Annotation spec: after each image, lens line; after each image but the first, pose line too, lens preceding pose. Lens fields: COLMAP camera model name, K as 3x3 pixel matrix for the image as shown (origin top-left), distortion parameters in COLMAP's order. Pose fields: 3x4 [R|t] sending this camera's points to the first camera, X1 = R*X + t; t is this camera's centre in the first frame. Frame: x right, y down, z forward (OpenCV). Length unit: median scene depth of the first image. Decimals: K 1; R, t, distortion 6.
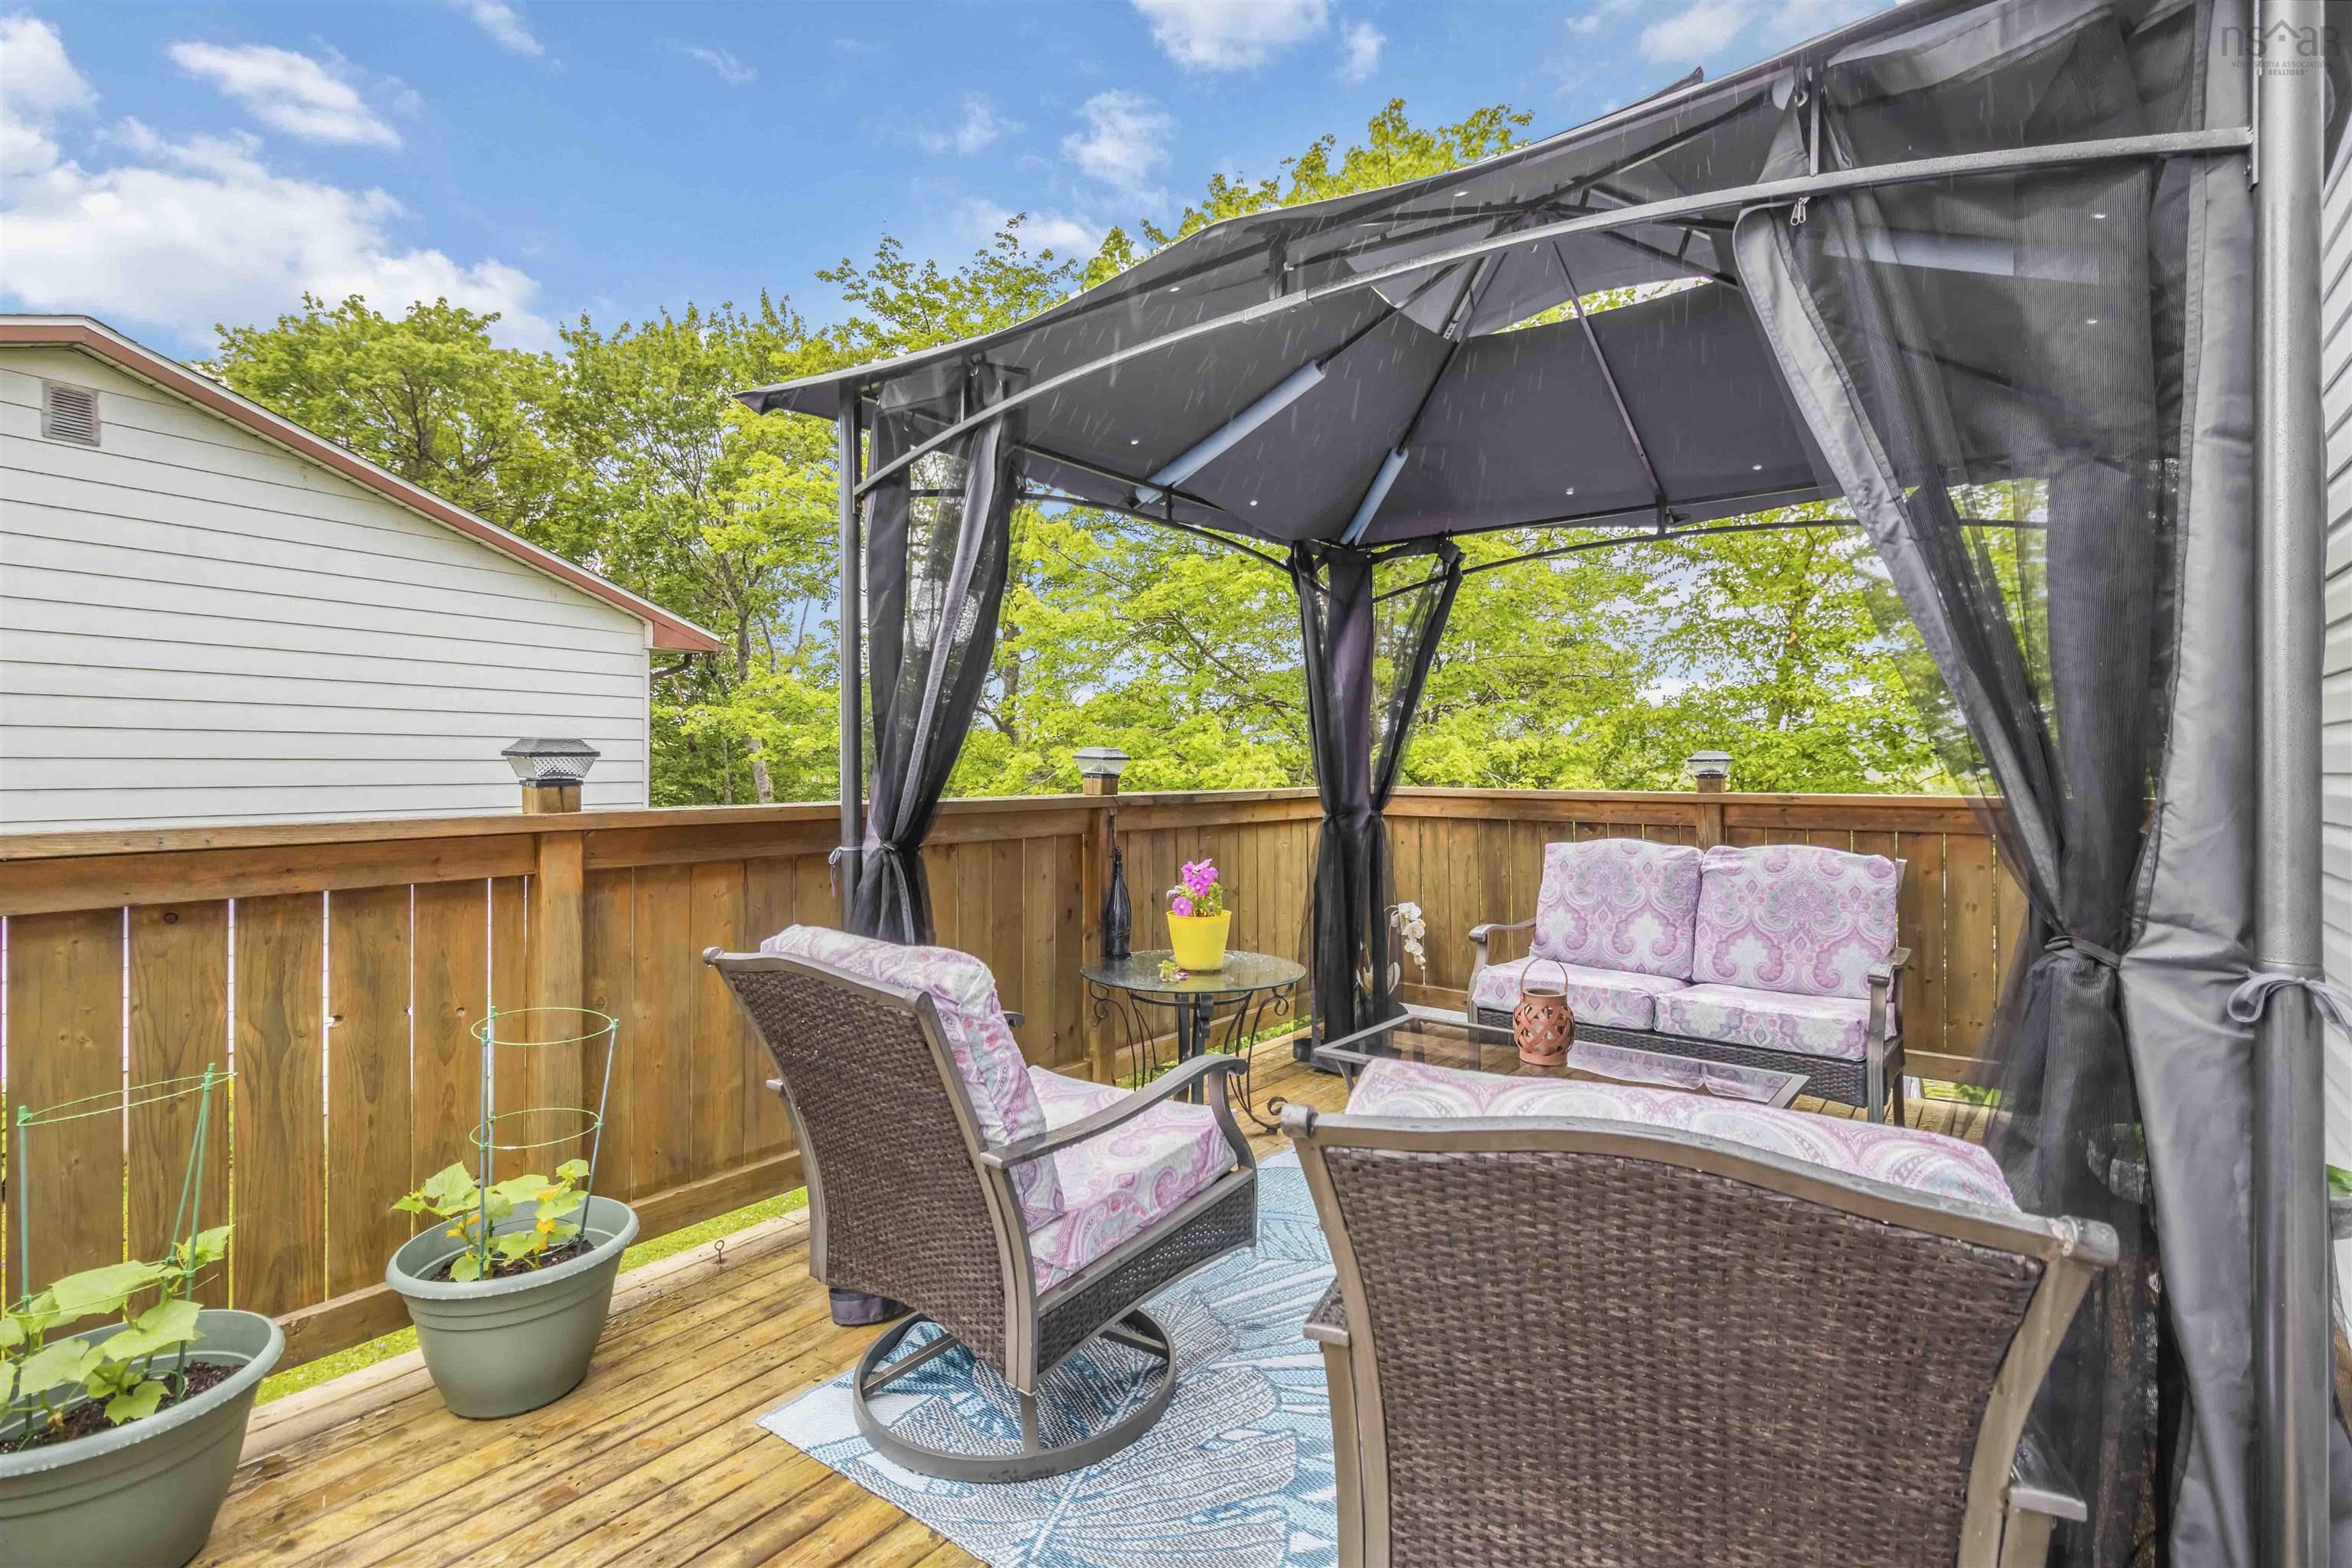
lens RADIAL K [[1072.6, 0, 1190.5], [0, 1072.6, 773.1], [0, 0, 1]] dist [-0.001028, -0.000587]
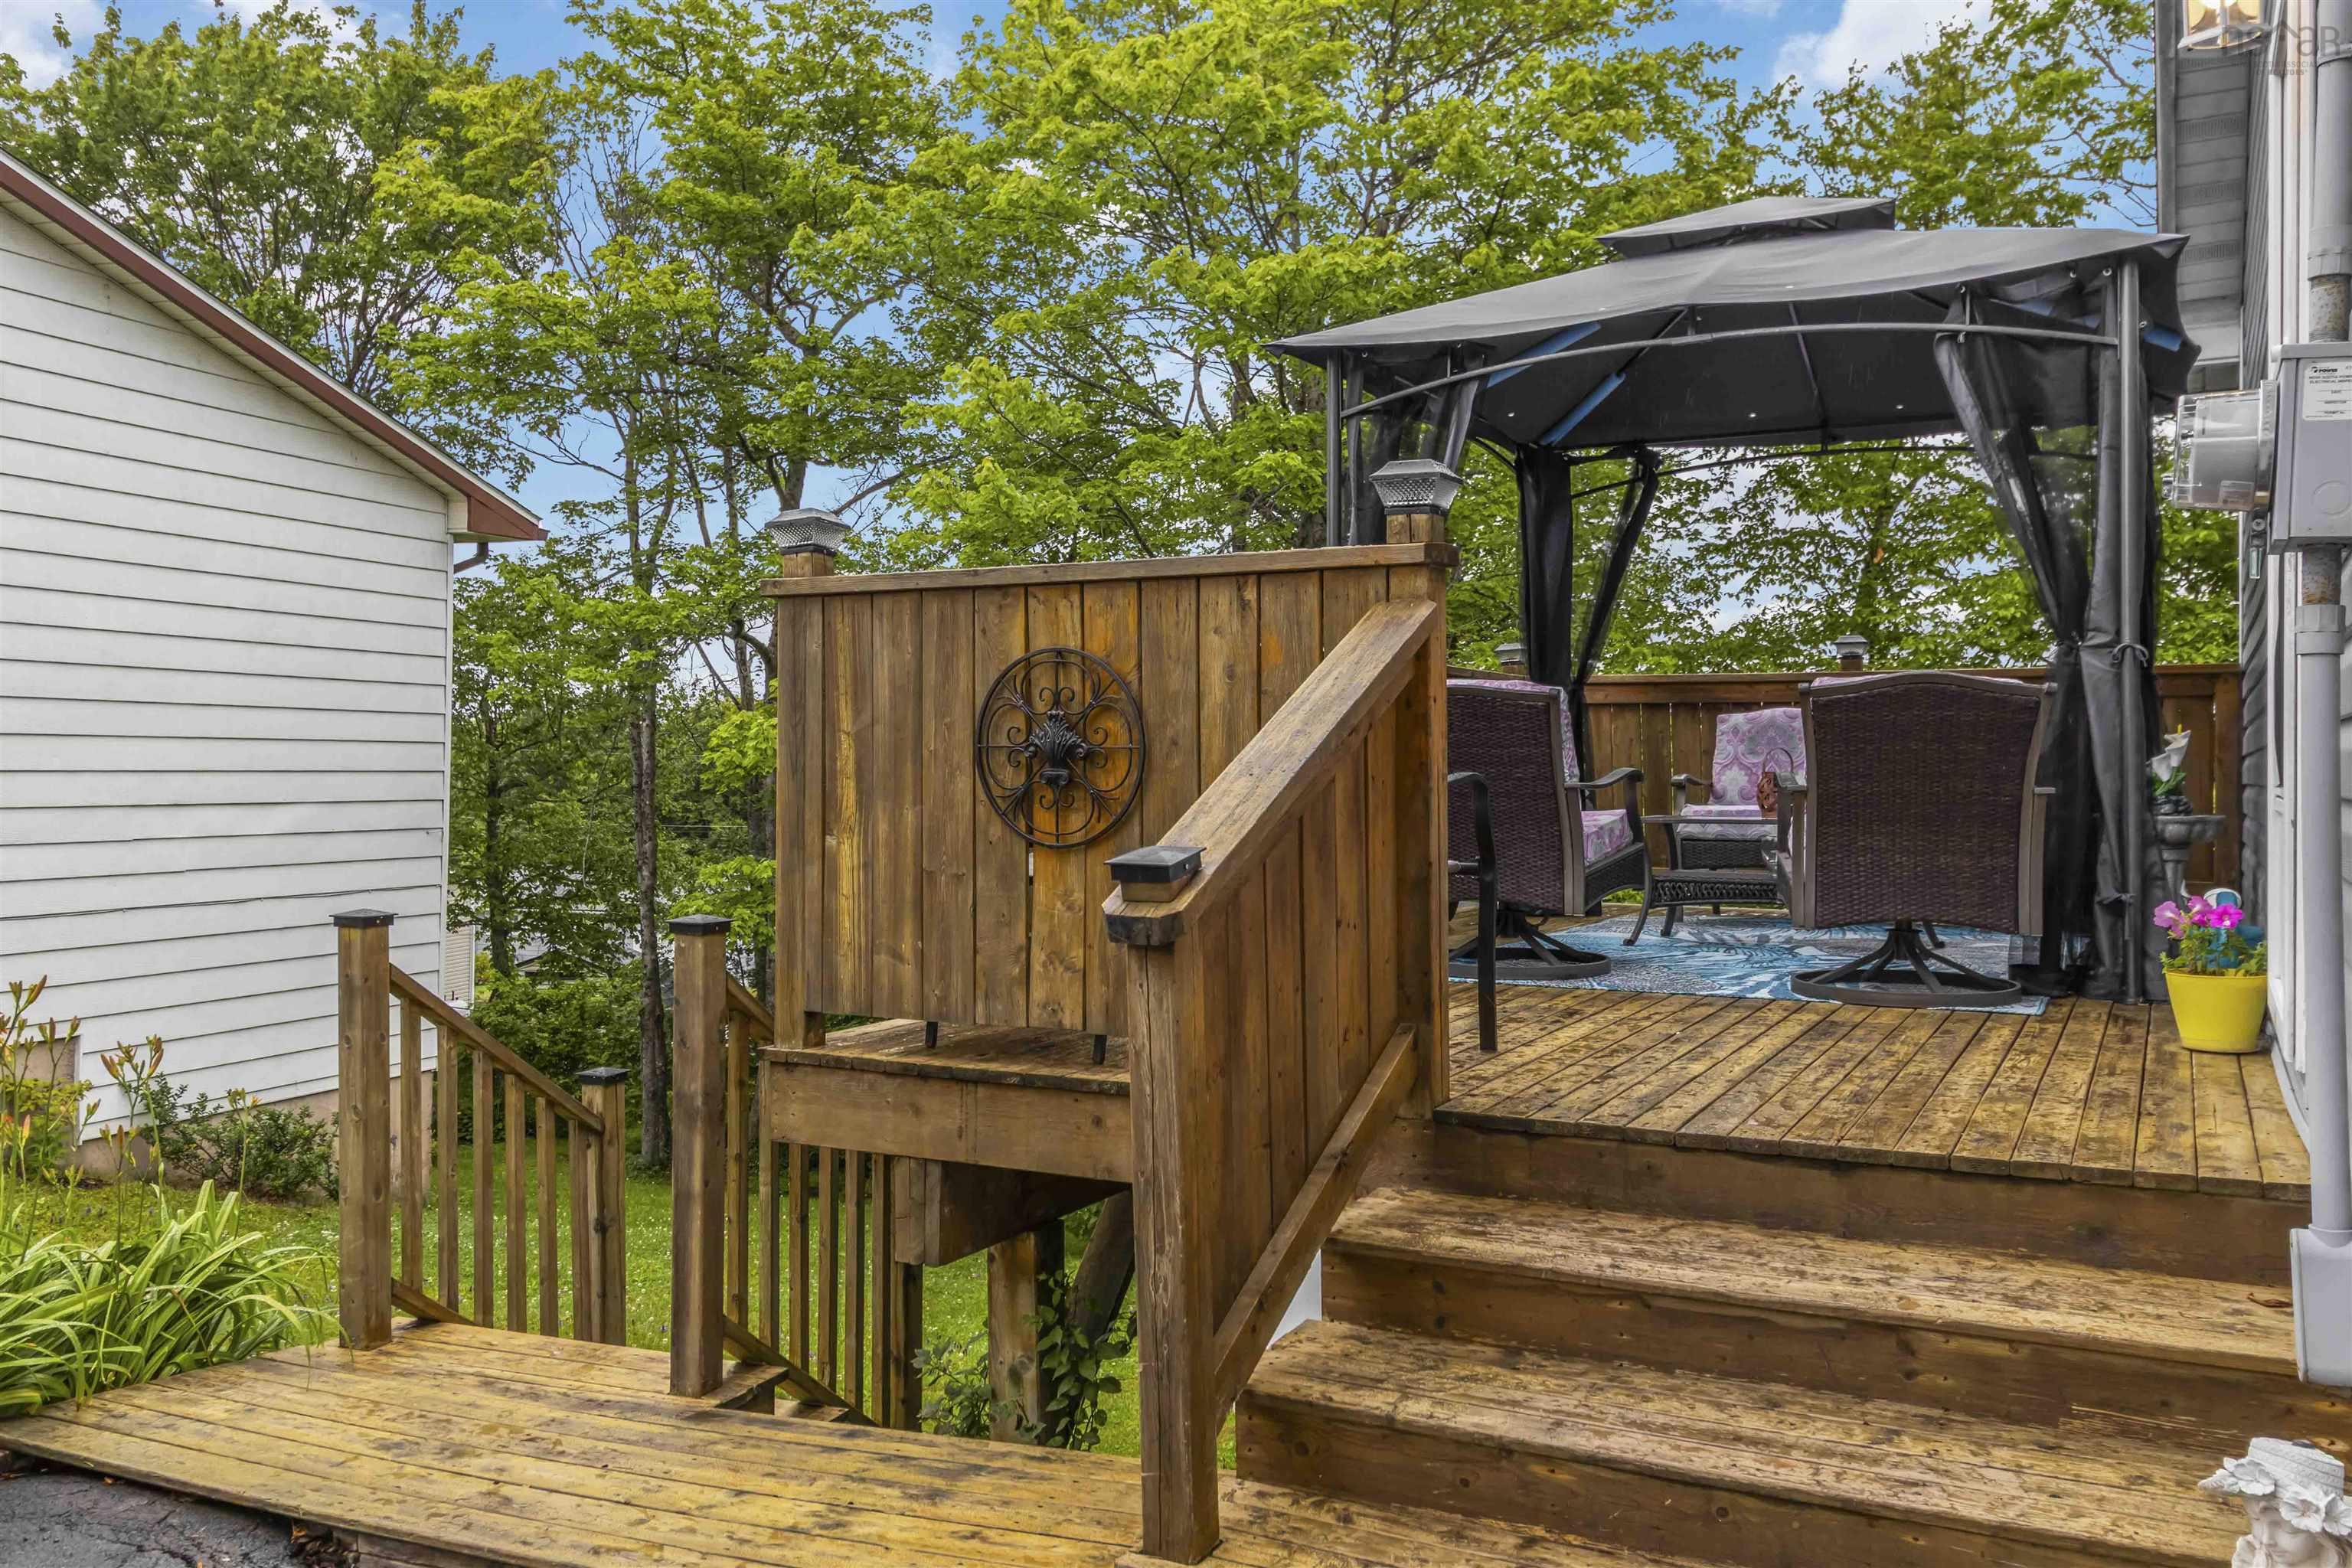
lens RADIAL K [[1912.2, 0, 1170.7], [0, 1912.2, 783.8], [0, 0, 1]] dist [0.006071, -0.005056]
pose [[0.984462, -0.000108, 0.175597, -0.600158], [0.000924, 0.999989, -0.004567, 0.148693], [-0.175595, 0.004659, 0.984451, -0.902276]]
